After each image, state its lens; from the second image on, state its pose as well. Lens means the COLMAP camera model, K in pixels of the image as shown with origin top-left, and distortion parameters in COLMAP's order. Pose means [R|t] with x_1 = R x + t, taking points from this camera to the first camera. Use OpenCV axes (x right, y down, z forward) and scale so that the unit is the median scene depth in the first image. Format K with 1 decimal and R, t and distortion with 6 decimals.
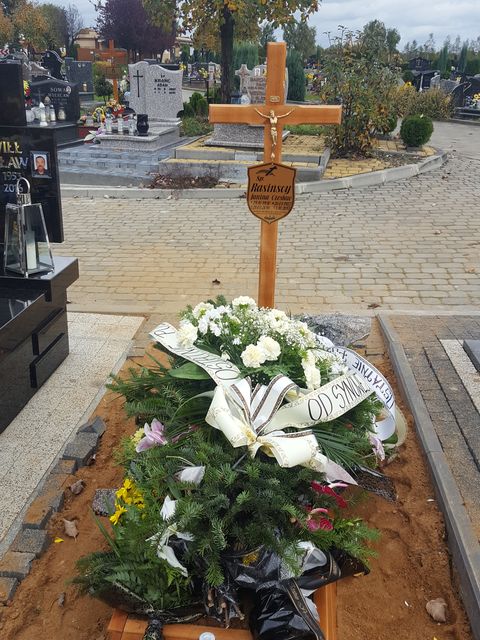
lens RADIAL K [[551.0, 0, 238.9], [0, 551.0, 295.0], [0, 0, 1]] dist [0.147096, -0.285723]
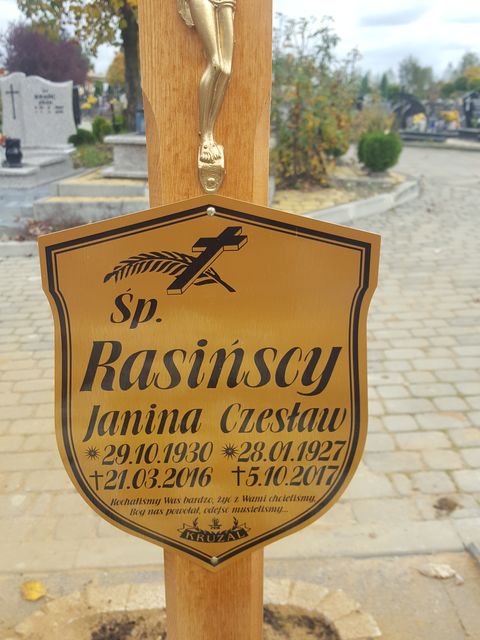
lens RADIAL K [[551.0, 0, 238.9], [0, 551.0, 295.0], [0, 0, 1]] dist [0.147096, -0.285723]
pose [[0.990551, -0.058071, 0.124244, 0.015941], [0.065439, 0.996281, -0.056061, -0.068044], [-0.120526, 0.063661, 0.990667, 0.283612]]
